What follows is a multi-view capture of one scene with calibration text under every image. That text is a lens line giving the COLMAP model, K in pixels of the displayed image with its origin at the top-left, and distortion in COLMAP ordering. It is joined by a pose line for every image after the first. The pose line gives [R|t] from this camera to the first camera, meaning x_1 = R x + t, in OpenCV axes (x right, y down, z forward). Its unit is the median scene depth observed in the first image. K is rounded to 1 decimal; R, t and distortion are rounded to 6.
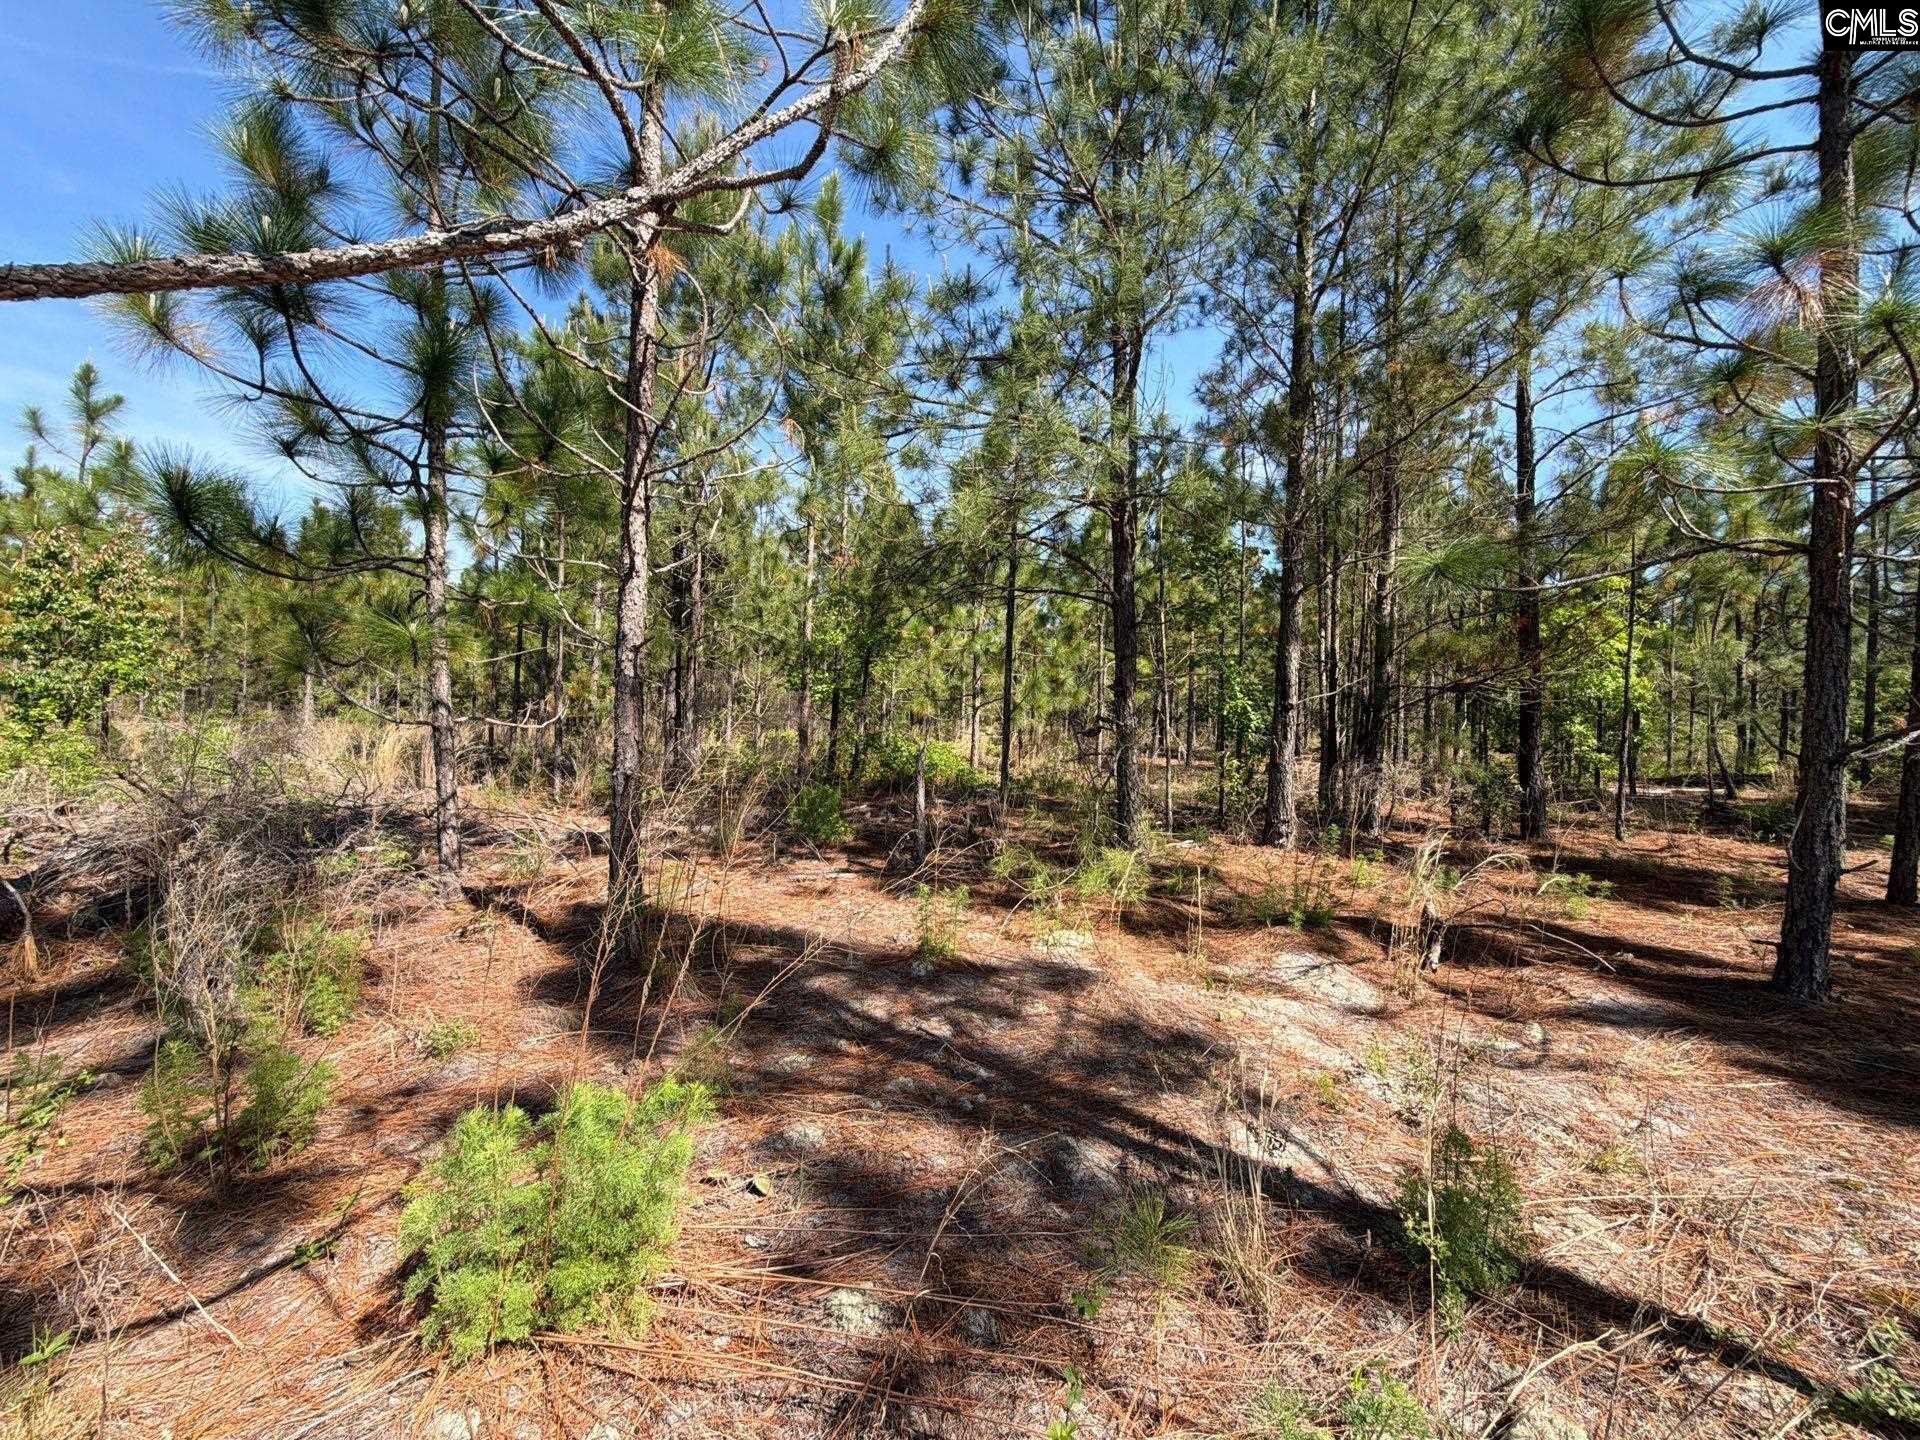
lens RADIAL K [[753.7, 0, 960.6], [0, 753.7, 718.5], [0, 0, 1]] dist [0.001259, -0.000069]
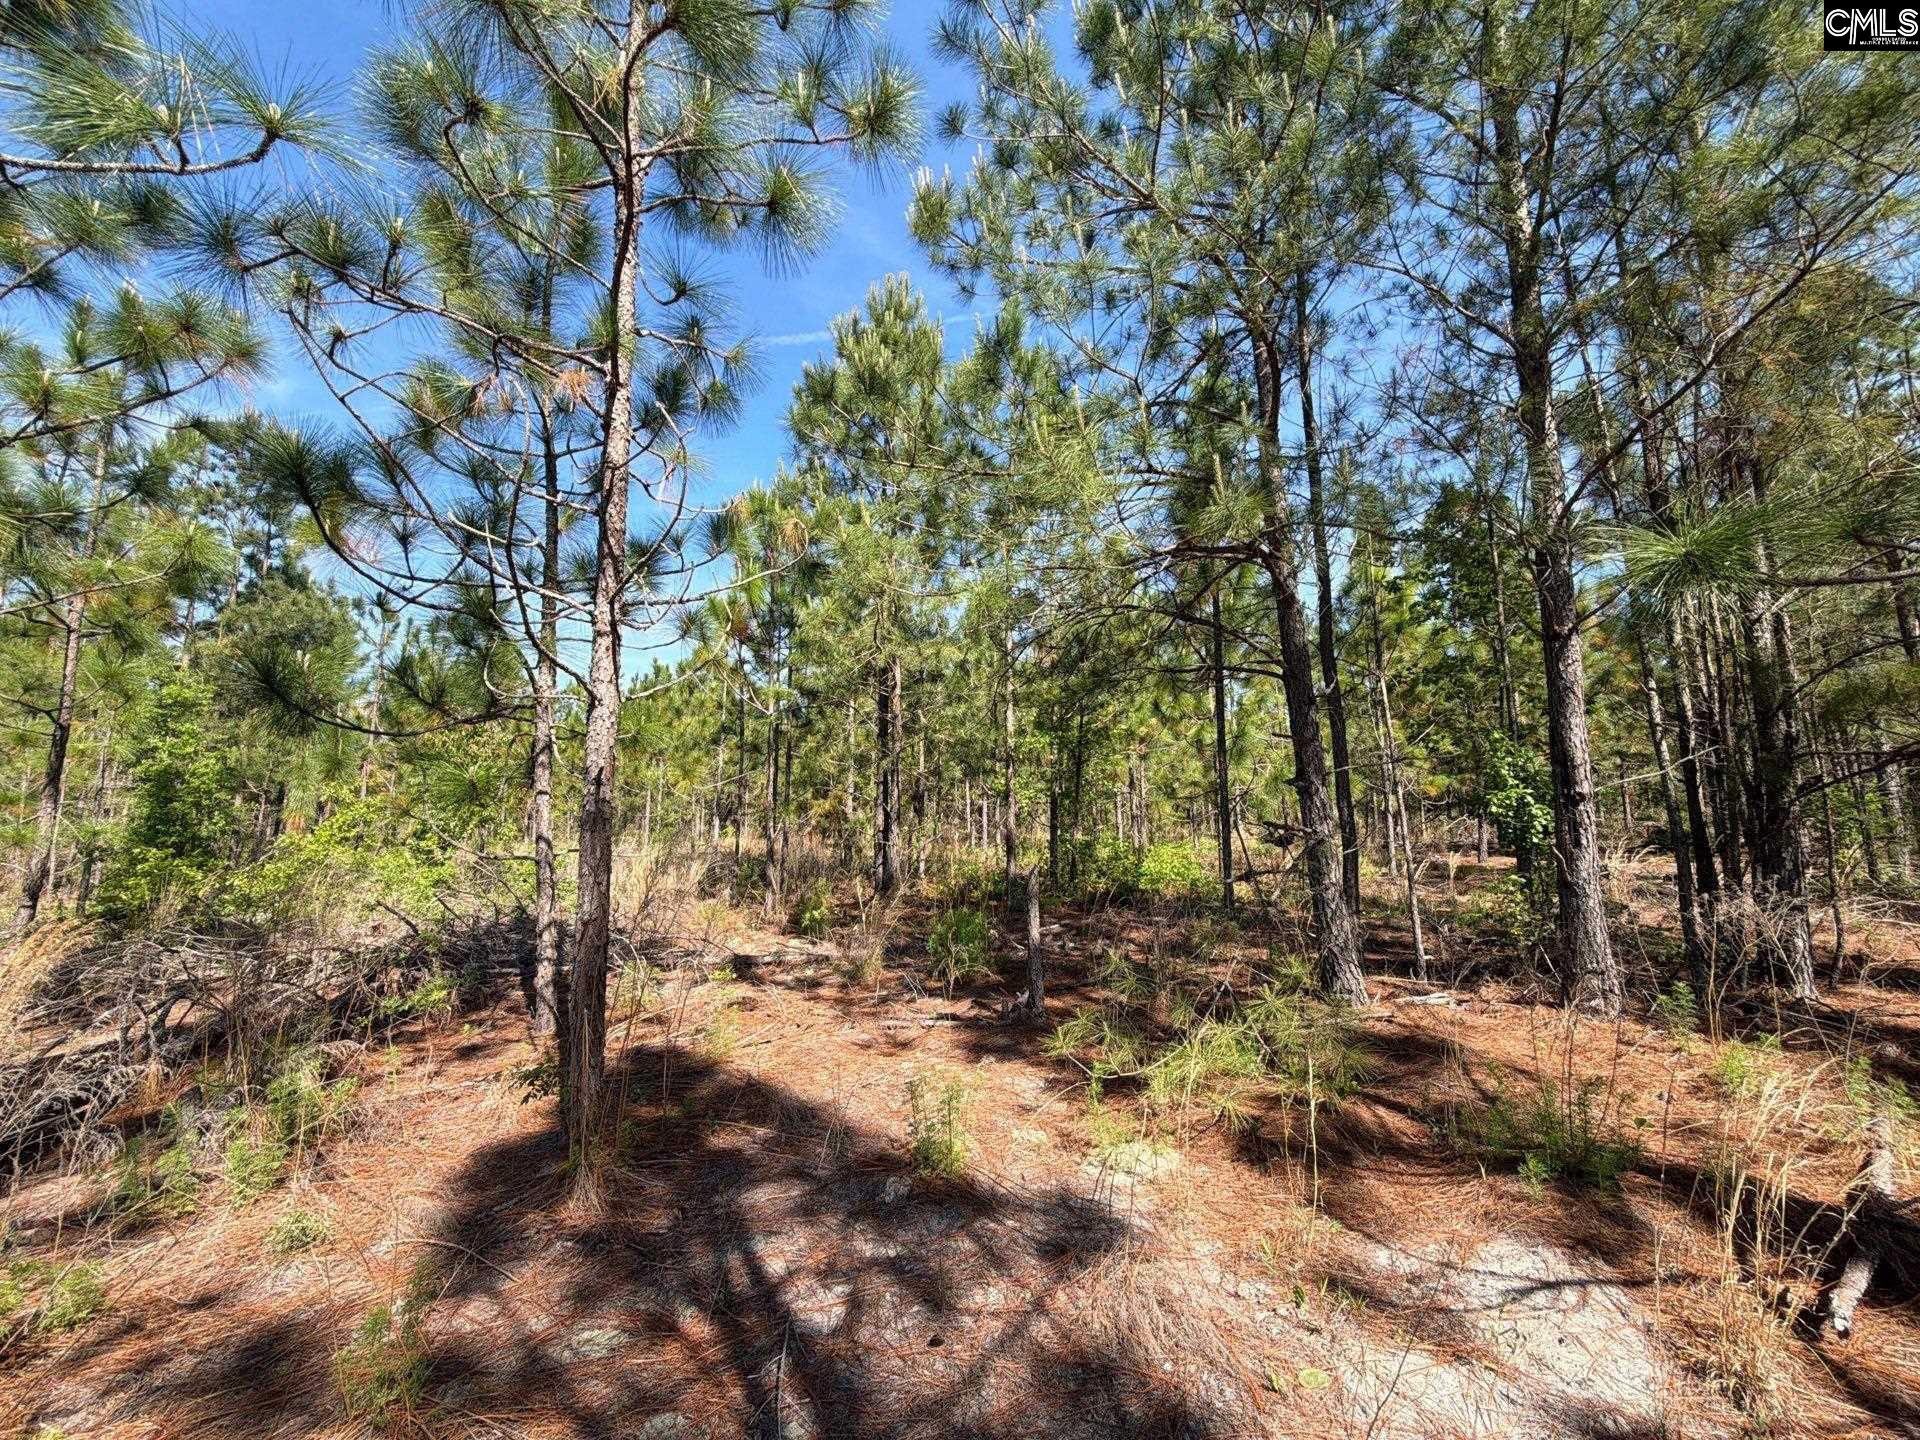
lens RADIAL K [[753.7, 0, 960.4], [0, 753.7, 722.4], [0, 0, 1]] dist [0.001259, -0.000069]
pose [[0.926320, -0.083212, -0.367433, 0.214767], [0.036767, 0.990614, -0.131650, -0.016378], [0.374939, 0.108441, 0.920685, 0.194689]]
